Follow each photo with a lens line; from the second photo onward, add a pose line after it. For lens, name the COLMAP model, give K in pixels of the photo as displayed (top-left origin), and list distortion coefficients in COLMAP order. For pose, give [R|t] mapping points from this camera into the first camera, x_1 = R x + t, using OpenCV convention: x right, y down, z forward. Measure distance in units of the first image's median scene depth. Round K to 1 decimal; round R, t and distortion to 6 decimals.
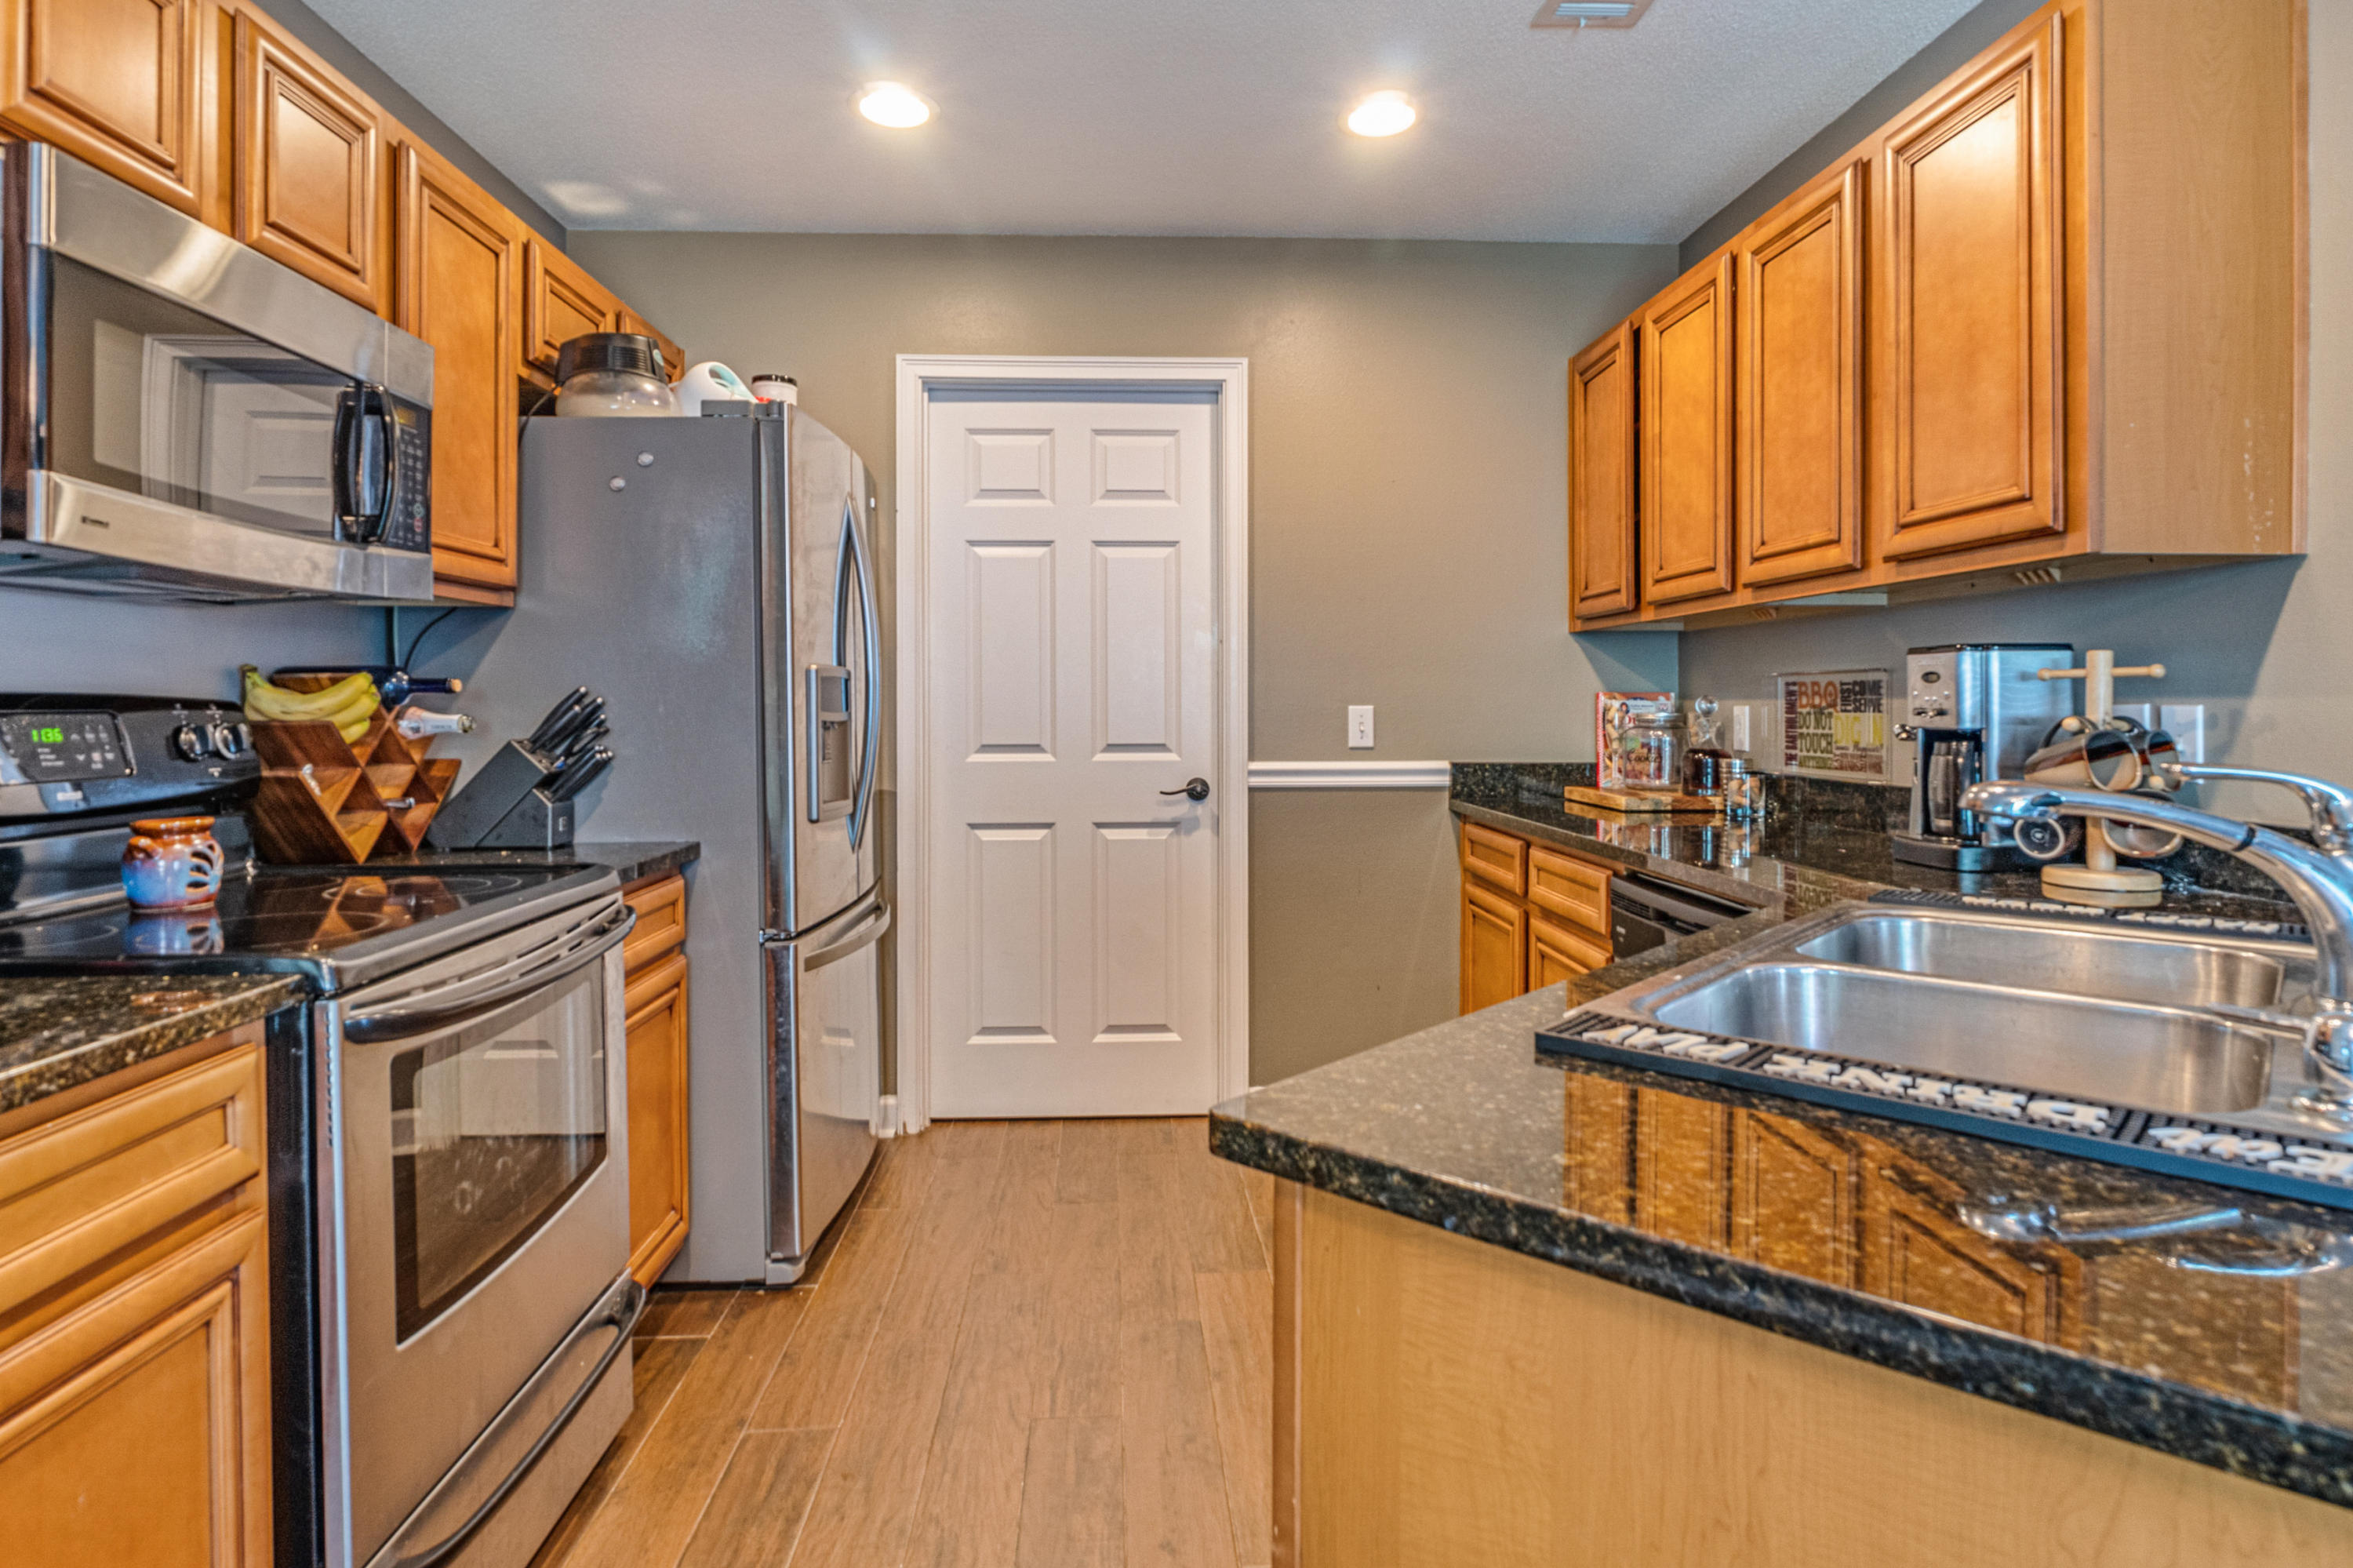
lens RADIAL K [[1268.7, 0, 1177.1], [0, 1268.7, 715.2], [0, 0, 1]] dist [-0.007201, -0.000673]
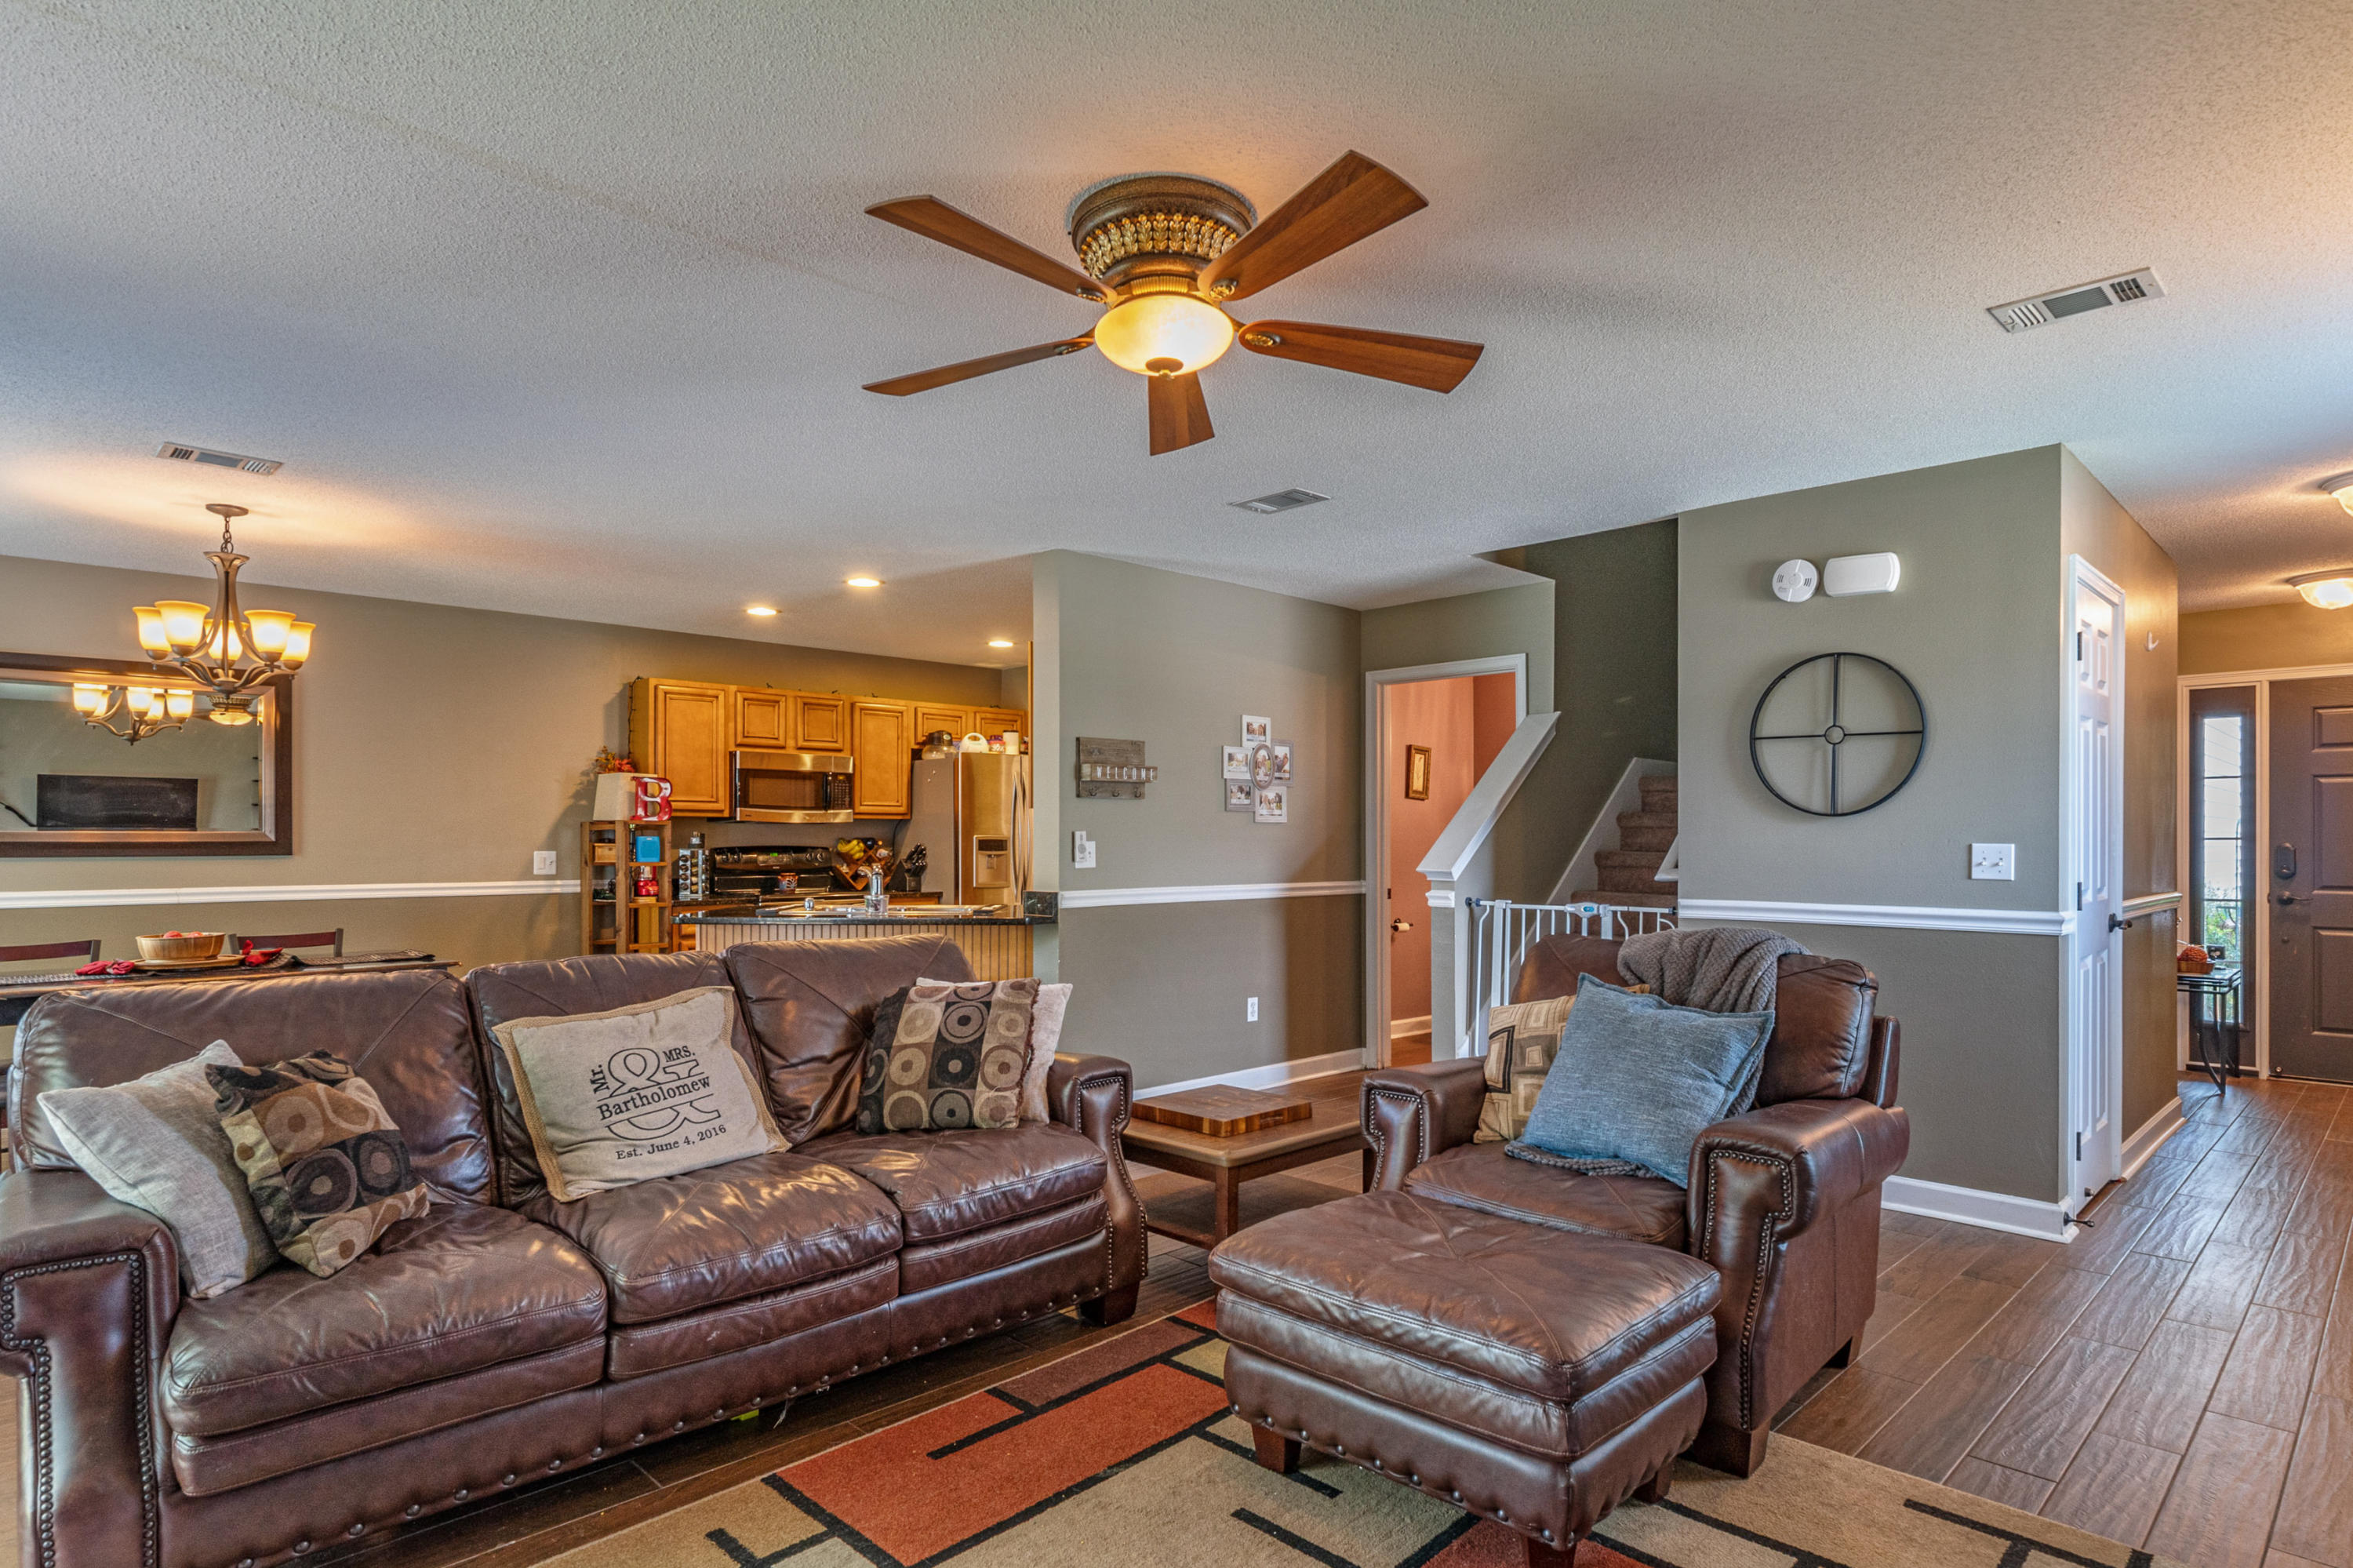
lens RADIAL K [[1262.0, 0, 1169.7], [0, 1262.0, 844.5], [0, 0, 1]] dist [-0.000521, -0.000730]
pose [[0.665901, 0.003837, -0.746030, 1.969468], [-0.008505, 0.999961, -0.002448, -0.012905], [0.745992, 0.007975, 0.665908, -0.569975]]
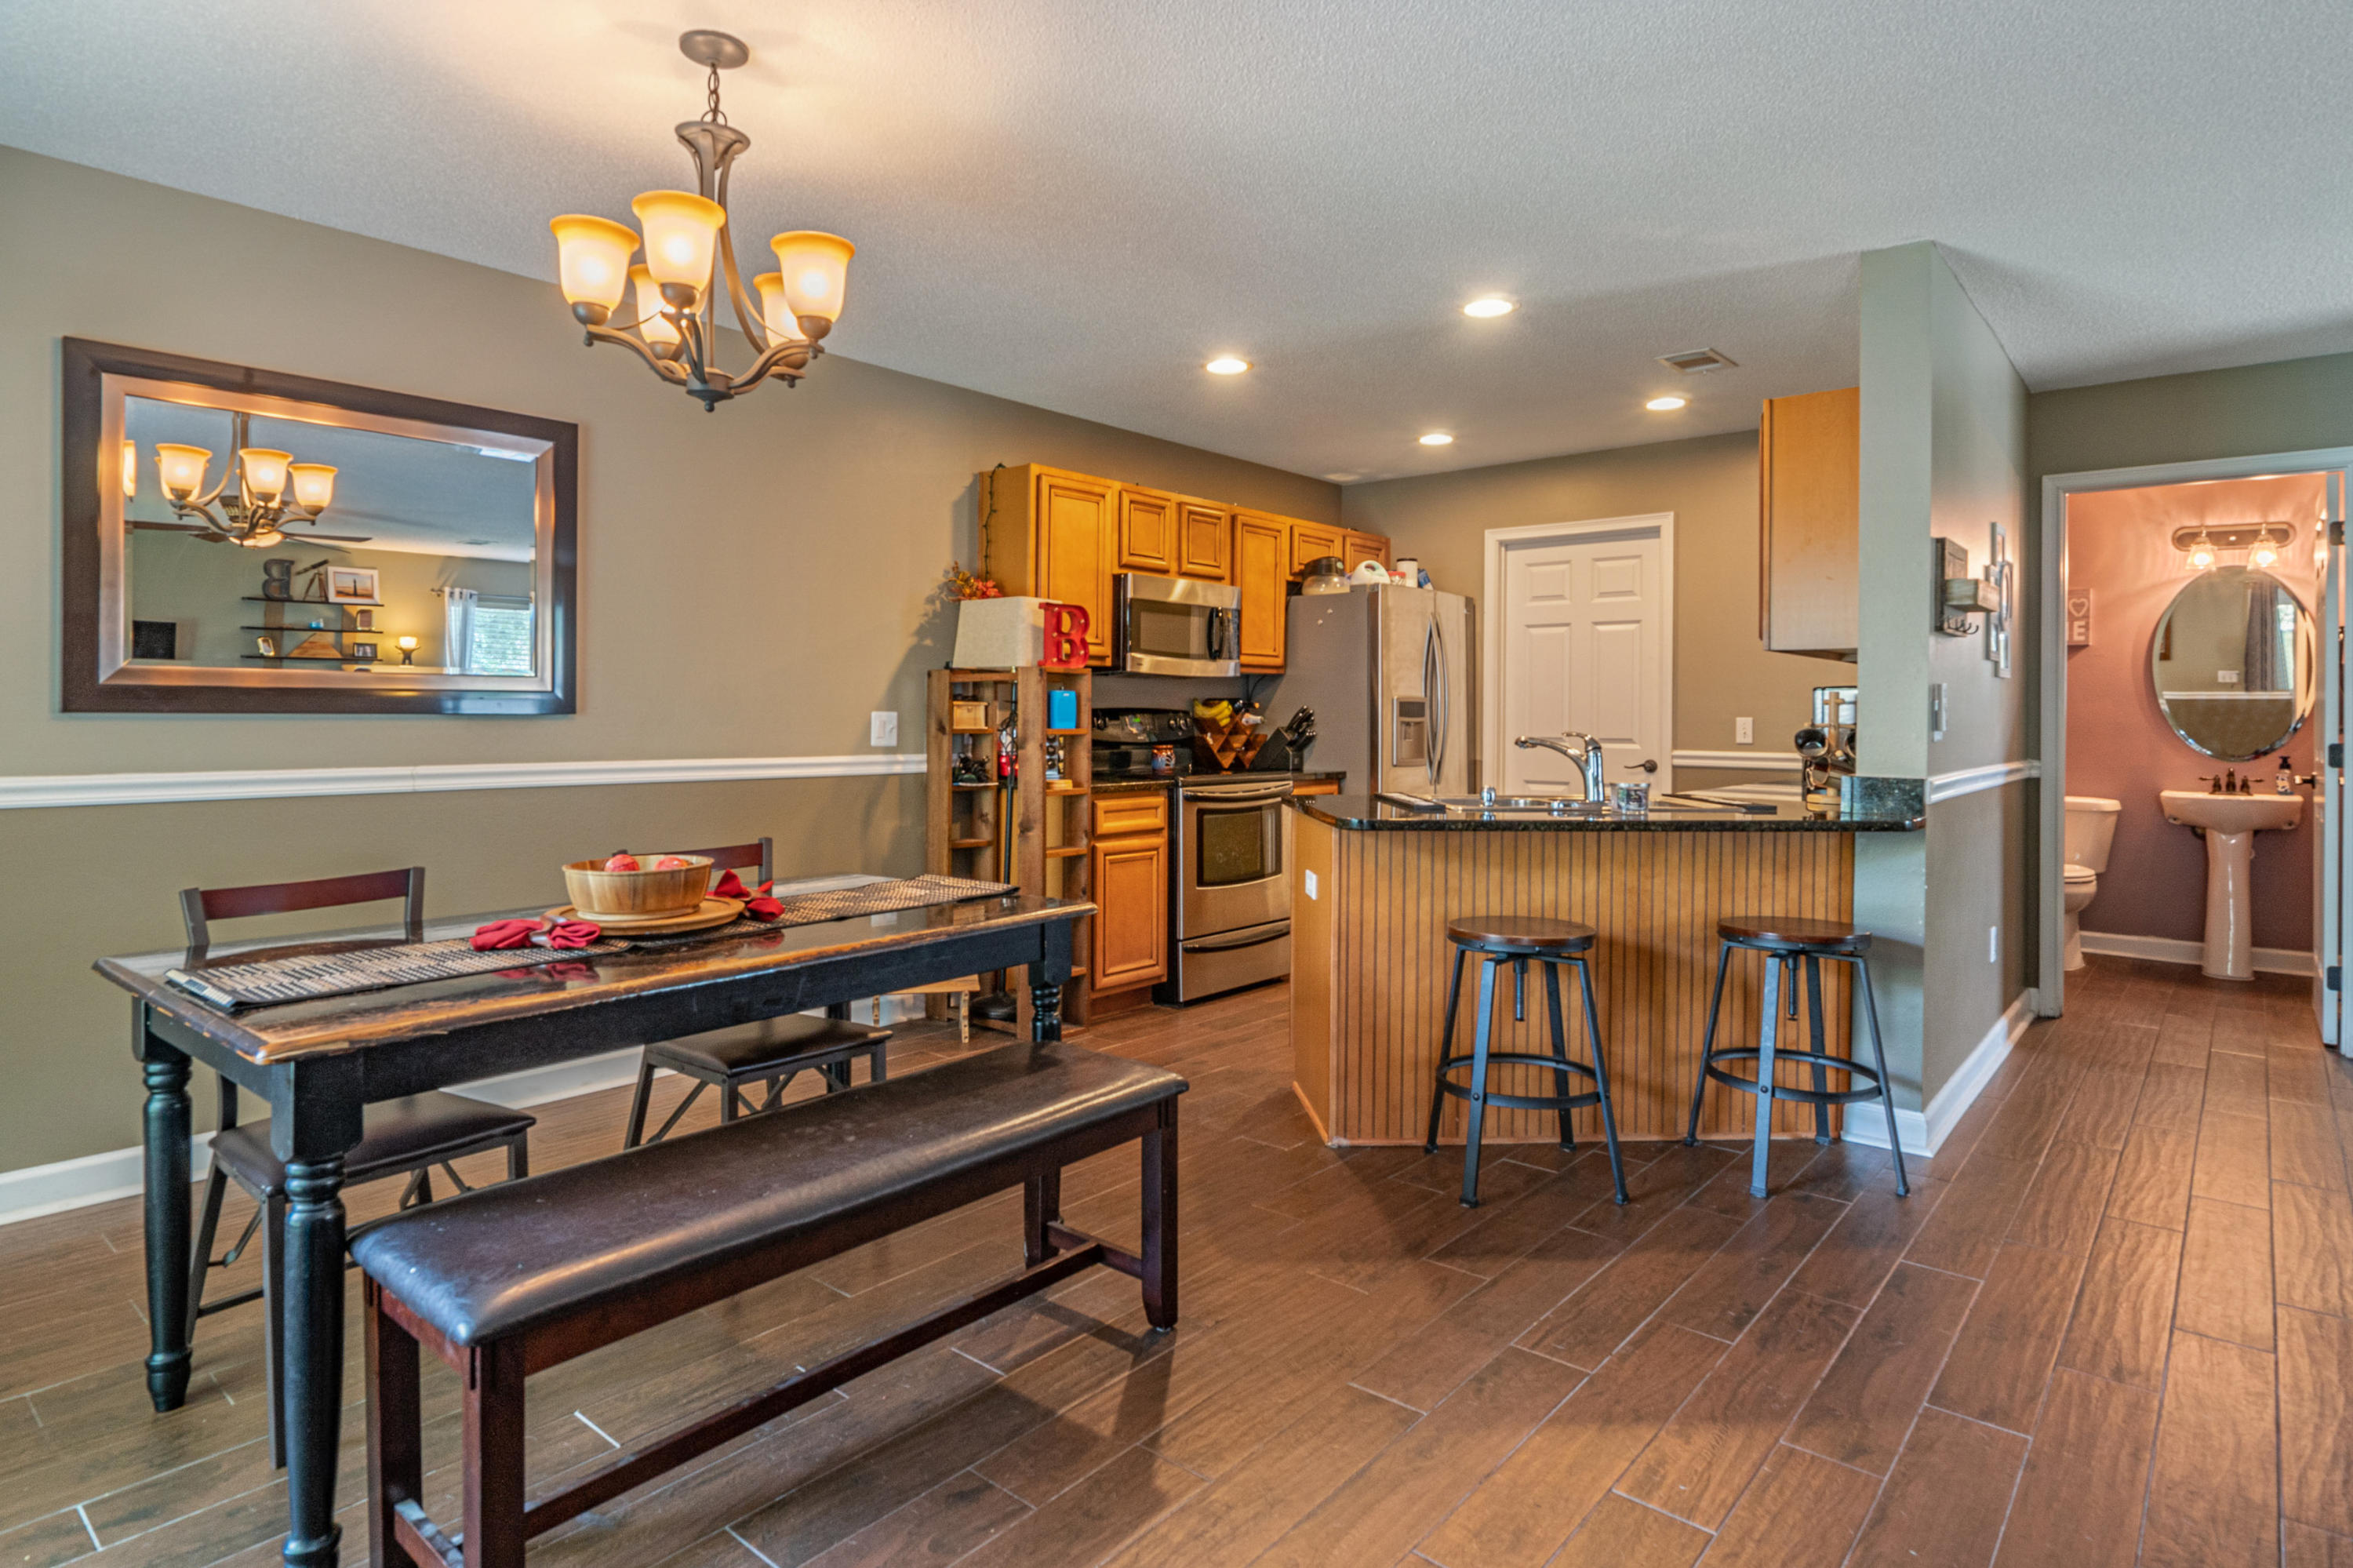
lens RADIAL K [[1268.7, 0, 1177.1], [0, 1268.7, 715.2], [0, 0, 1]] dist [-0.007201, -0.000673]
pose [[0.725878, 0.007423, -0.687783, 0.854214], [-0.014664, 0.999881, -0.004685, 0.008965], [0.687667, 0.013487, 0.725901, -0.784399]]
